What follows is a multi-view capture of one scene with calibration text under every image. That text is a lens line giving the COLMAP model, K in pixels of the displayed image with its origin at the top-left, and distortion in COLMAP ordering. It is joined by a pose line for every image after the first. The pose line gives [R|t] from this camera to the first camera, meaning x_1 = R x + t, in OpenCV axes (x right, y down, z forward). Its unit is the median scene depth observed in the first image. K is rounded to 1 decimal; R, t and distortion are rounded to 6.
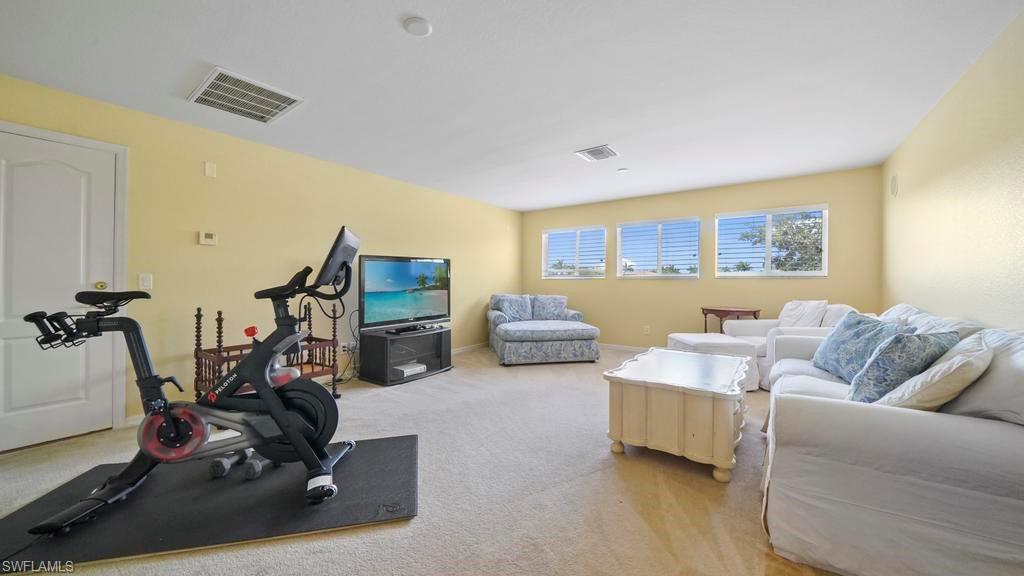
lens RADIAL K [[377.1, 0, 512.0], [0, 377.1, 288.0], [0, 0, 1]] dist [-0.002738, -0.000154]
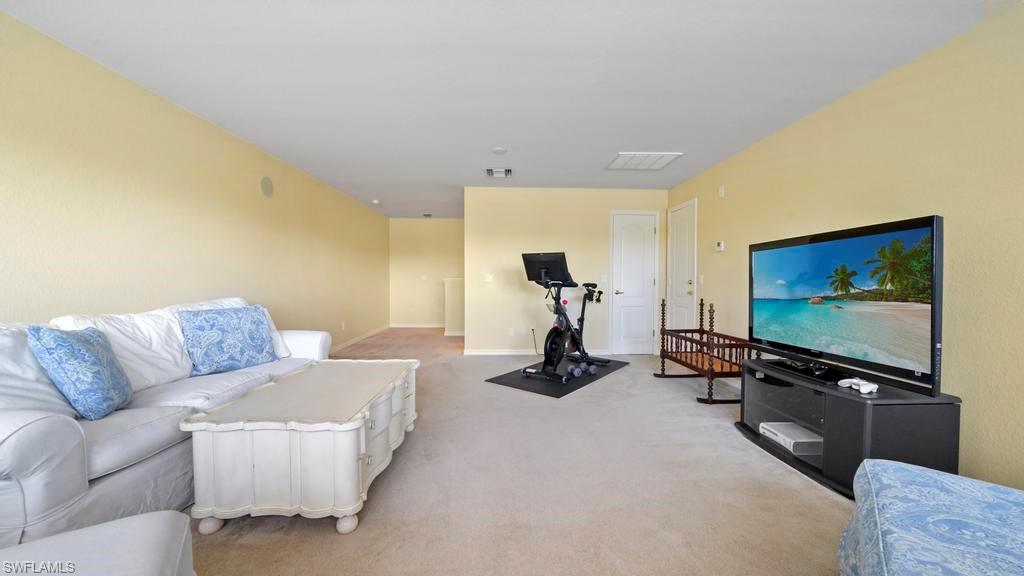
lens RADIAL K [[367.7, 0, 512.0], [0, 367.7, 288.0], [0, 0, 1]] dist [0.000525, 0.000085]
pose [[-0.784837, 0.040632, -0.618369, 0.377776], [0.026784, 0.999140, 0.031657, -0.035339], [0.619124, 0.008283, -0.785250, 1.121412]]
